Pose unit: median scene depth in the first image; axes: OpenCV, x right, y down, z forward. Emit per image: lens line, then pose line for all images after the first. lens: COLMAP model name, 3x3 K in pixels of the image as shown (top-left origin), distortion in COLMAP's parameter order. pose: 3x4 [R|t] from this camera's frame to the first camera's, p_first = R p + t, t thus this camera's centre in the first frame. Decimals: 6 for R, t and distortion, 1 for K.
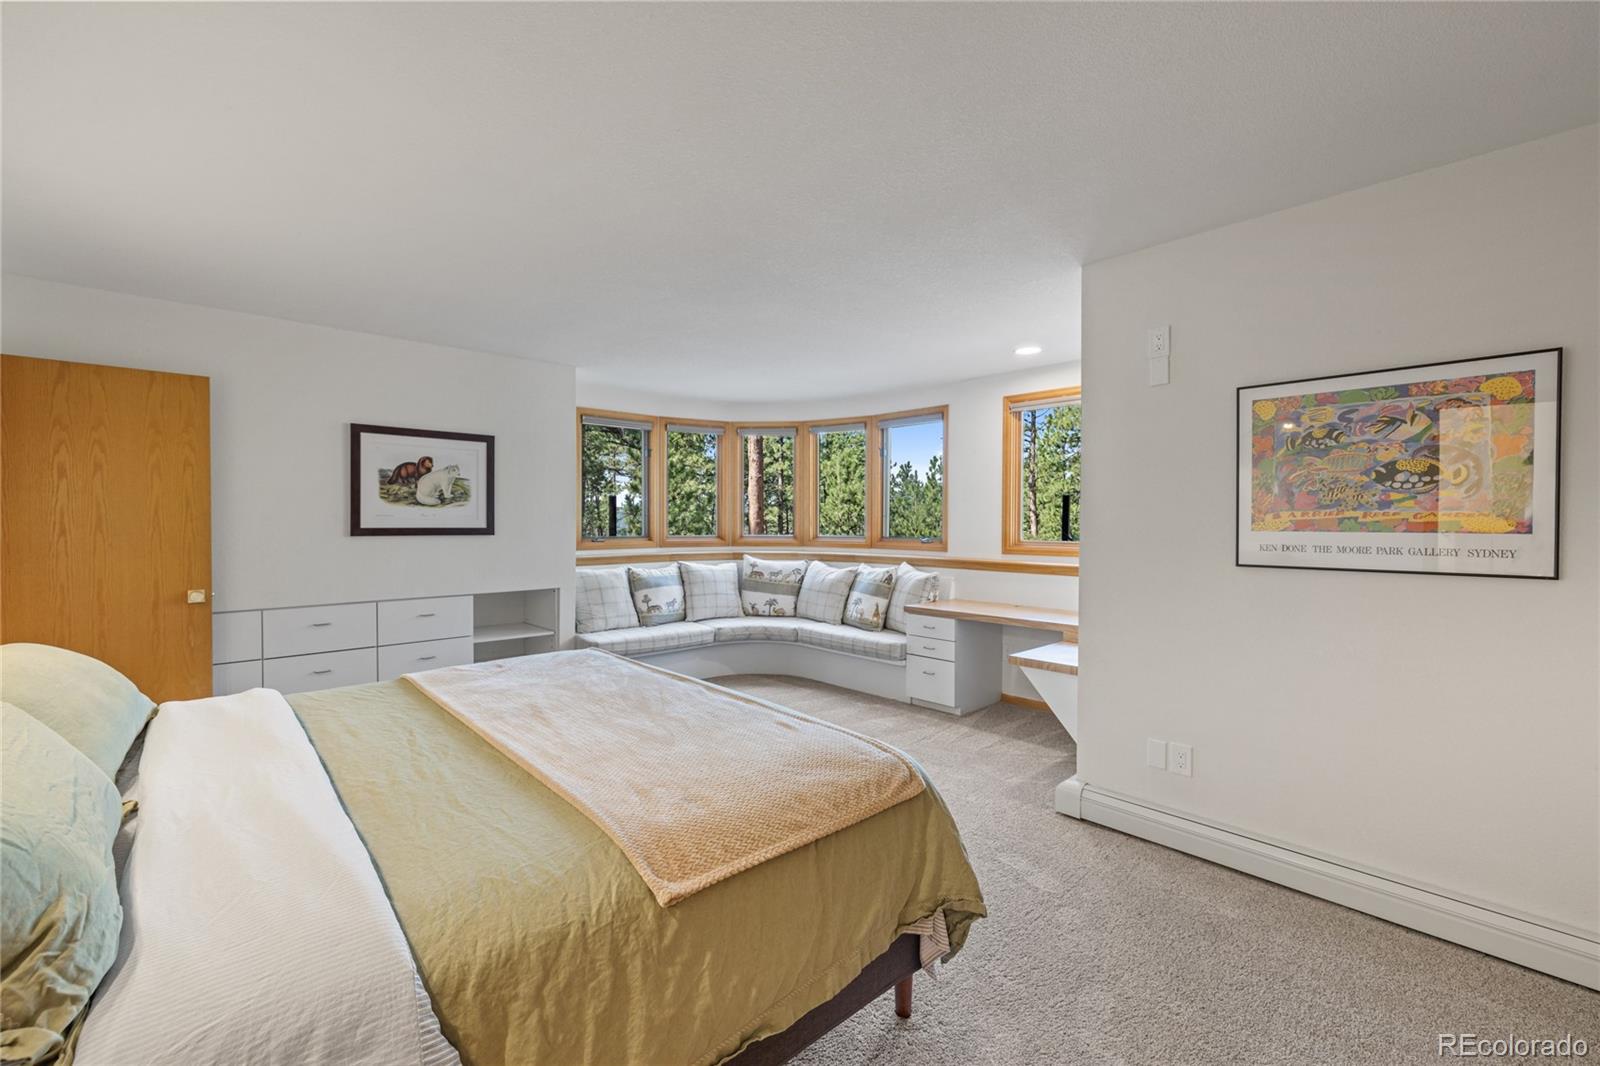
lens RADIAL K [[659.1, 0, 785.9], [0, 659.1, 527.4], [0, 0, 1]] dist [0.000999, 0.000006]
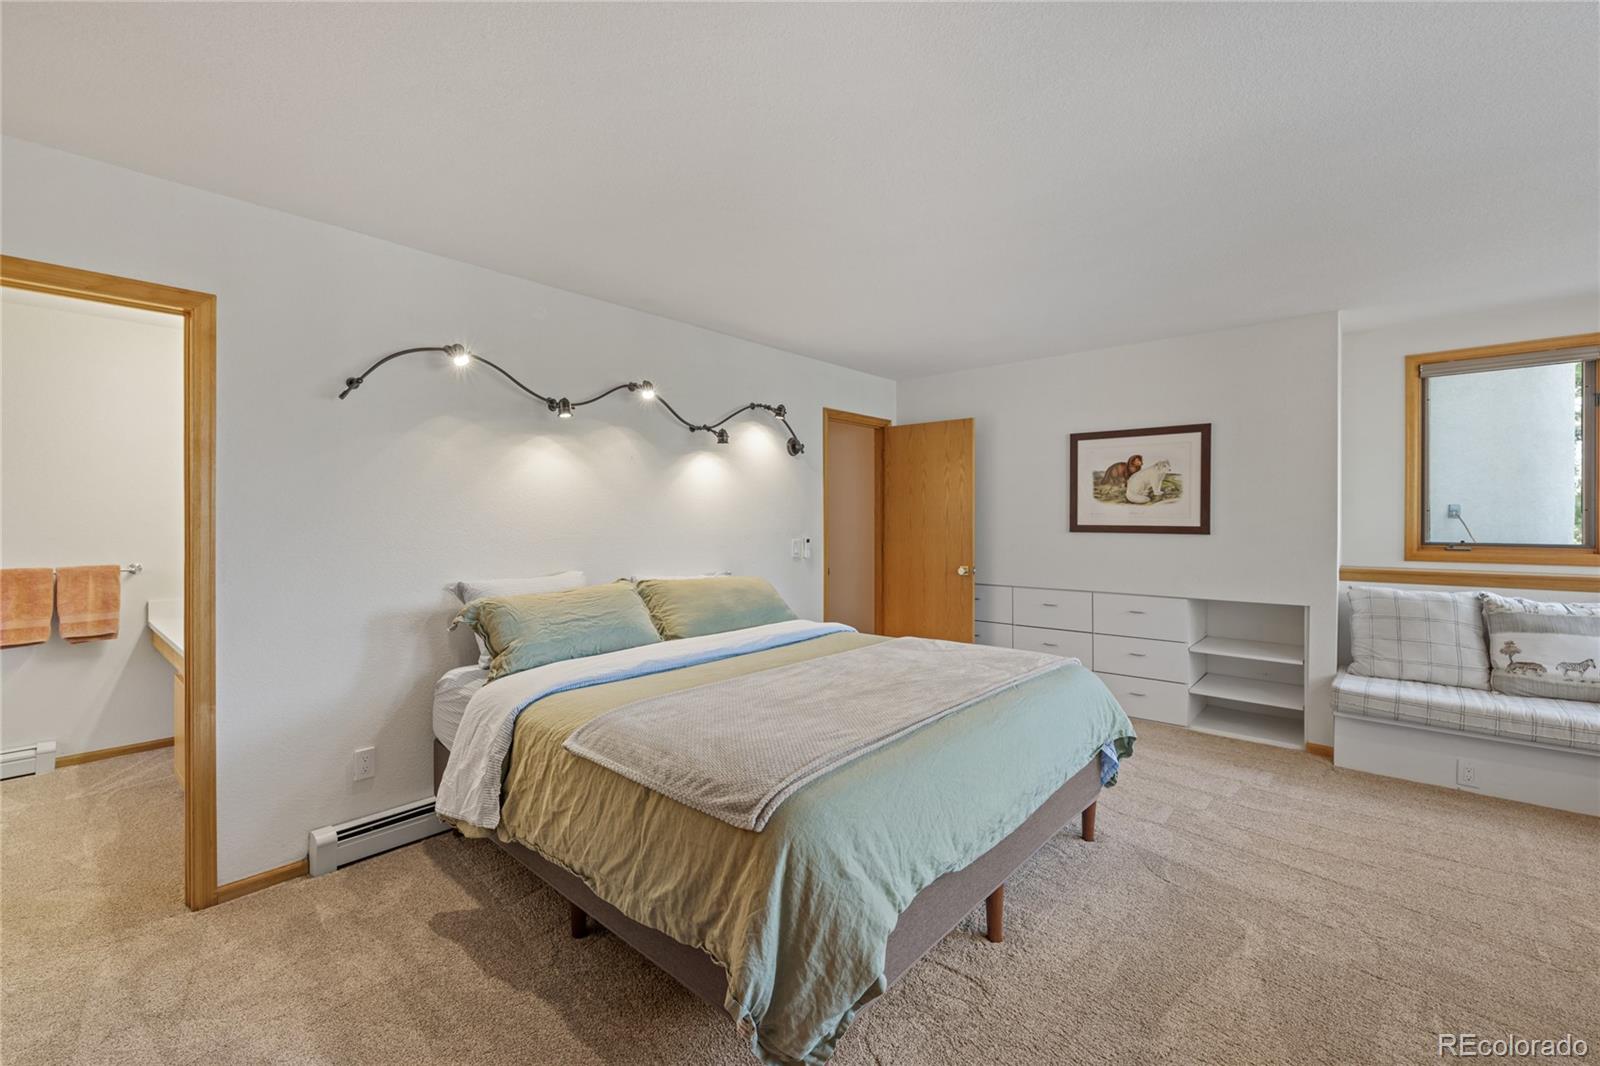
lens RADIAL K [[659.1, 0, 787.2], [0, 659.1, 526.1], [0, 0, 1]] dist [0.000999, 0.000006]
pose [[0.126853, 0.013072, -0.991835, 0.393568], [-0.010953, 0.999871, 0.011777, -0.004680], [0.991861, 0.009369, 0.126979, 0.343147]]
